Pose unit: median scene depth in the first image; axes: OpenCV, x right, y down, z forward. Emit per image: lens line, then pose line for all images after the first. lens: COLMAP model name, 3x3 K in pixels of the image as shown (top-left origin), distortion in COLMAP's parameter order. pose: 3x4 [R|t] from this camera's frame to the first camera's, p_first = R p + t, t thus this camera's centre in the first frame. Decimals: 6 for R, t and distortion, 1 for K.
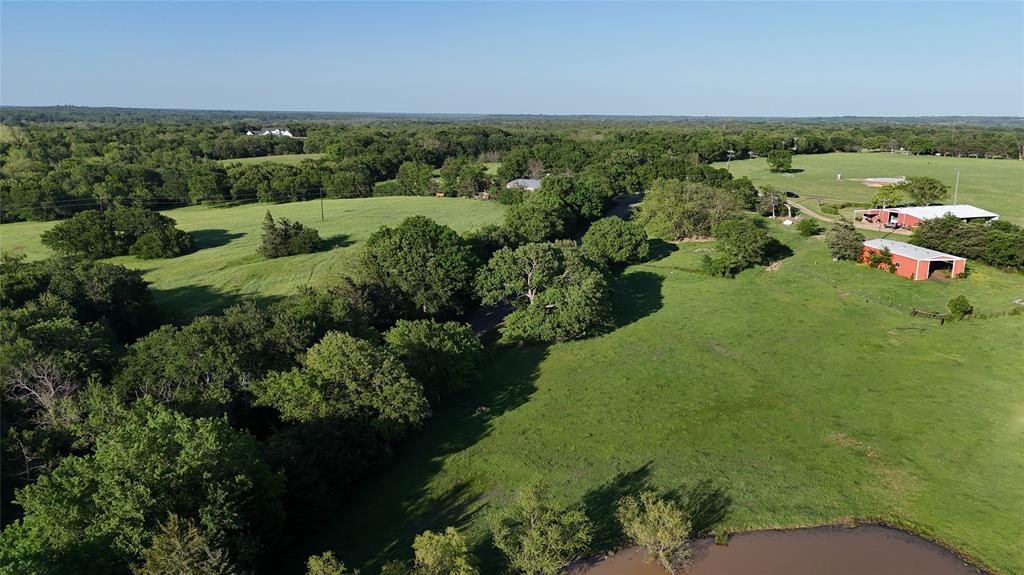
lens RADIAL K [[748.2, 0, 516.1], [0, 748.2, 284.3], [0, 0, 1]] dist [0.074595, -0.068057]
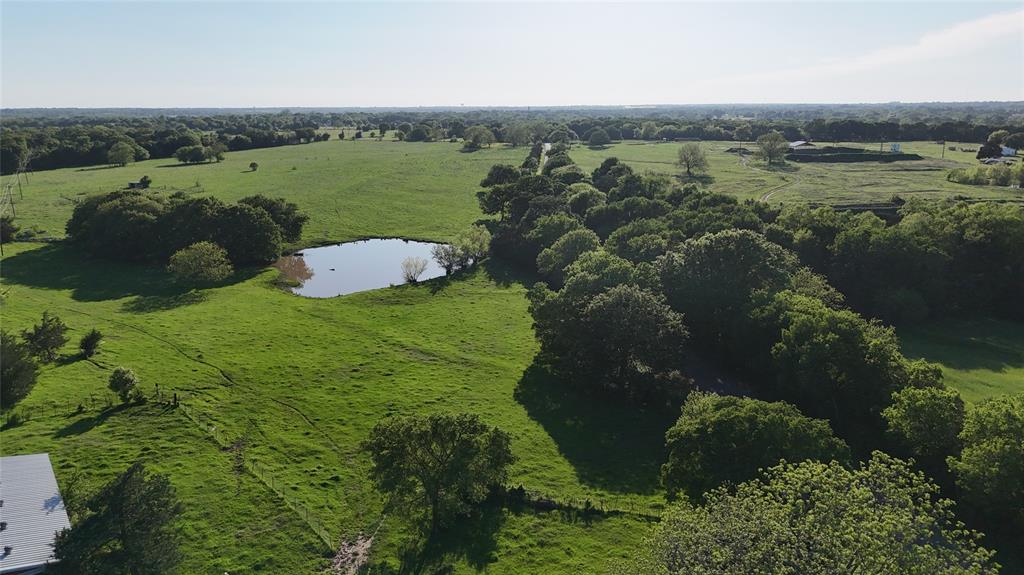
lens RADIAL K [[748.2, 0, 514.8], [0, 748.2, 293.2], [0, 0, 1]] dist [0.074595, -0.068057]
pose [[-0.882402, 0.106156, -0.458365, 0.337397], [-0.107979, 0.902520, 0.416892, -0.232067], [0.457939, 0.417360, -0.784922, 1.005825]]
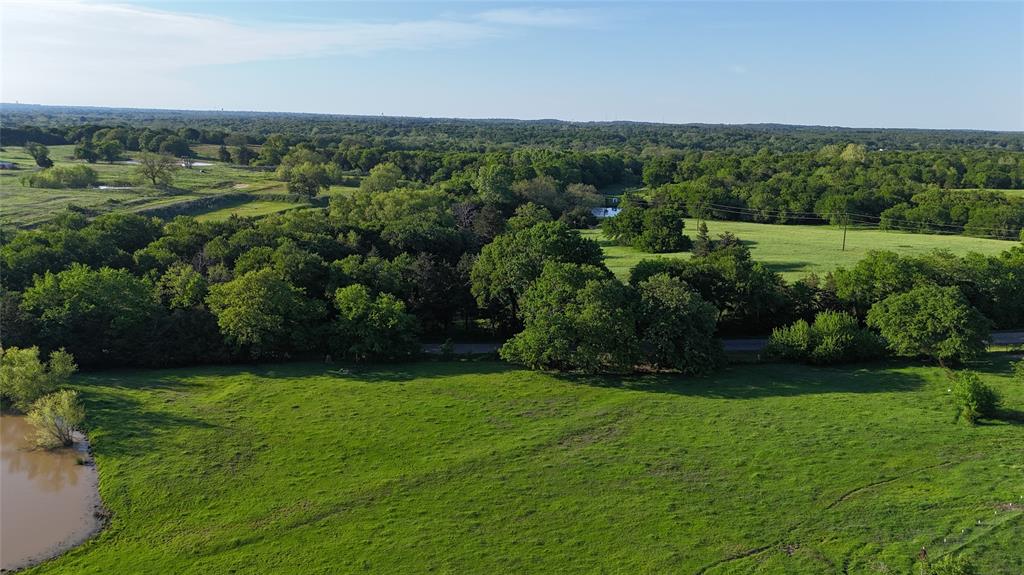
lens RADIAL K [[748.2, 0, 513.8], [0, 748.2, 297.8], [0, 0, 1]] dist [0.074595, -0.068057]
pose [[0.359809, 0.209391, -0.909227, 0.491680], [-0.224170, 0.965349, 0.133604, -0.070923], [0.905696, 0.155749, 0.394280, 0.348991]]
